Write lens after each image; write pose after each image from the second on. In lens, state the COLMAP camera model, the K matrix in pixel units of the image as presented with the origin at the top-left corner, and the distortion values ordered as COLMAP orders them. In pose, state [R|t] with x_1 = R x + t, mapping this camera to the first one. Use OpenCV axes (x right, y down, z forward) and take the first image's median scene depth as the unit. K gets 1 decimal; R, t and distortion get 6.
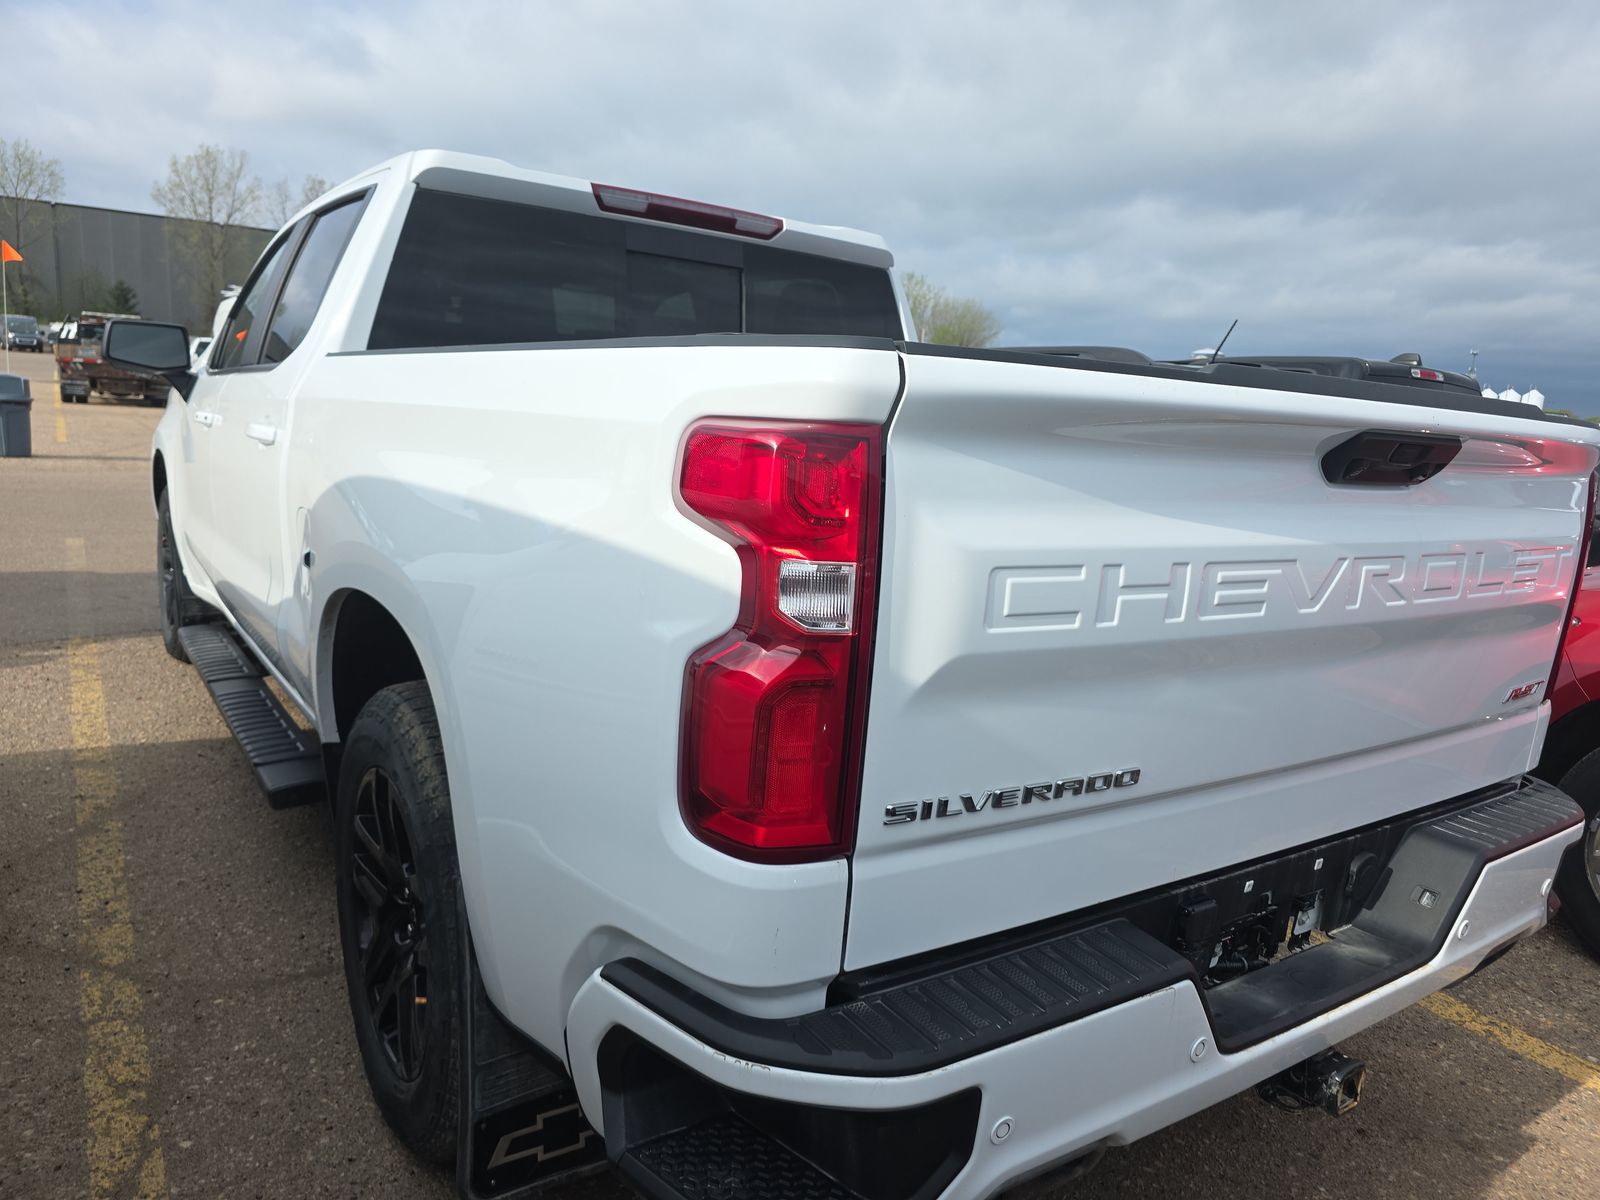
lens RADIAL K [[1074.8, 0, 825.7], [0, 1074.8, 606.2], [0, 0, 1]] dist [0.059597, -0.062747]
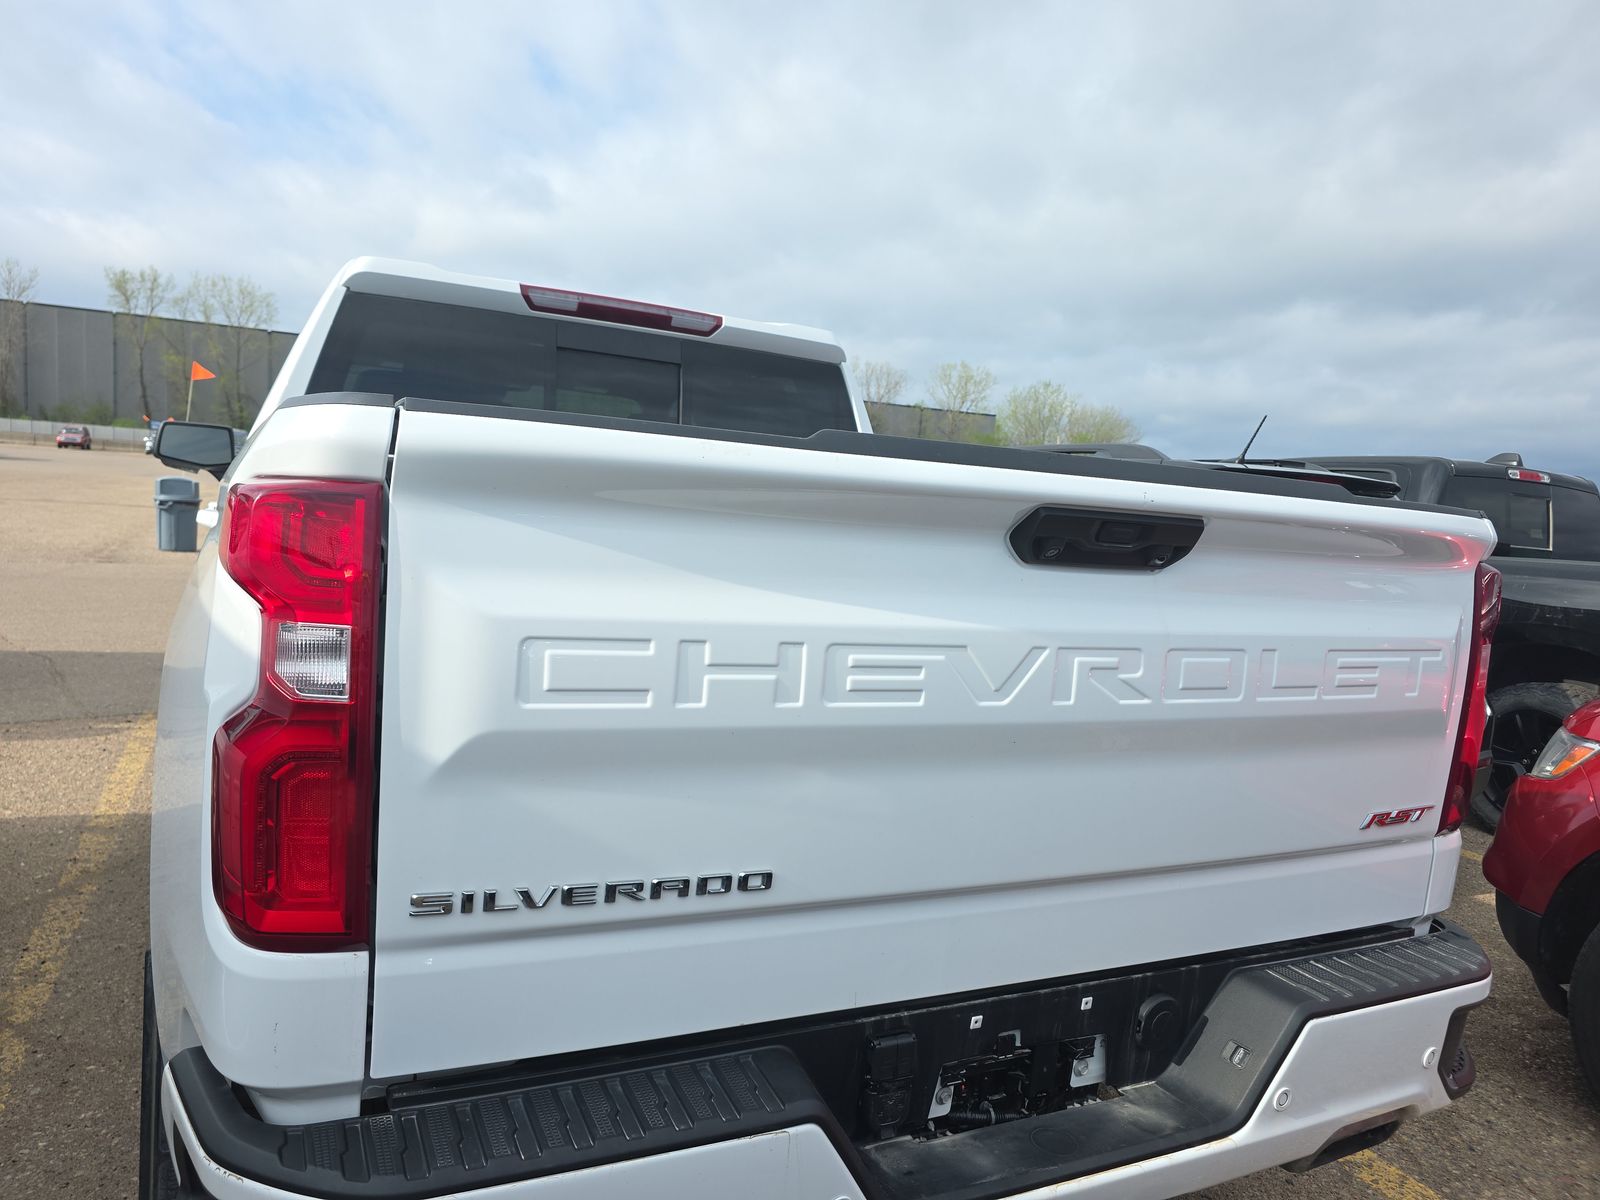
lens RADIAL K [[1076.7, 0, 800.0], [0, 1076.7, 600.0], [0, 0, 1]] dist [0.060245, -0.055993]
pose [[0.987573, 0.018938, -0.156014, 0.349856], [-0.034895, 0.994356, -0.100187, 0.011352], [0.153236, 0.104386, 0.982661, 0.075373]]
